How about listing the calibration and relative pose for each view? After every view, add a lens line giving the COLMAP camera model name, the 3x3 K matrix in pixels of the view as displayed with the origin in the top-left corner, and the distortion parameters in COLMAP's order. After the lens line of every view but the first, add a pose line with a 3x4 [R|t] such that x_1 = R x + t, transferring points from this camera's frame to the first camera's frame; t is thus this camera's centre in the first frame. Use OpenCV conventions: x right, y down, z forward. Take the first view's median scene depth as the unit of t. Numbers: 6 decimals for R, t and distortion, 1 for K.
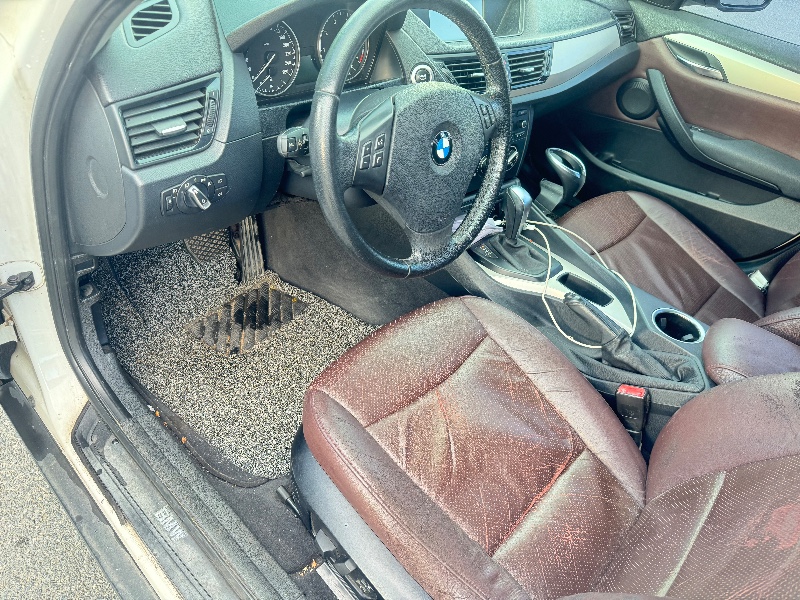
lens RADIAL K [[563.2, 0, 397.8], [0, 563.2, 306.4], [0, 0, 1]] dist [-0.011820, -0.005851]
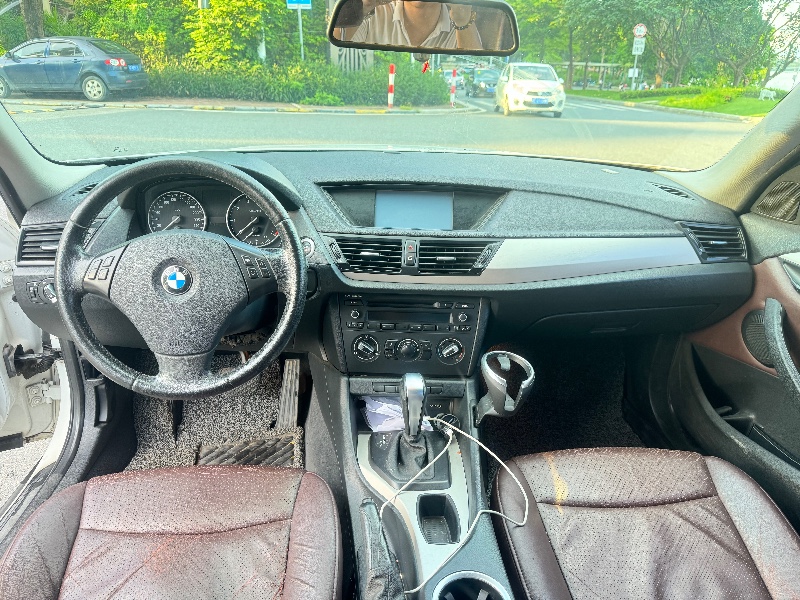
lens RADIAL K [[563.2, 0, 397.8], [0, 563.2, 306.4], [0, 0, 1]] dist [-0.011820, -0.005851]
pose [[0.740996, 0.090905, -0.665328, 0.768774], [-0.365054, 0.886130, -0.285498, -0.047906], [0.563614, 0.454433, 0.689804, 0.321600]]
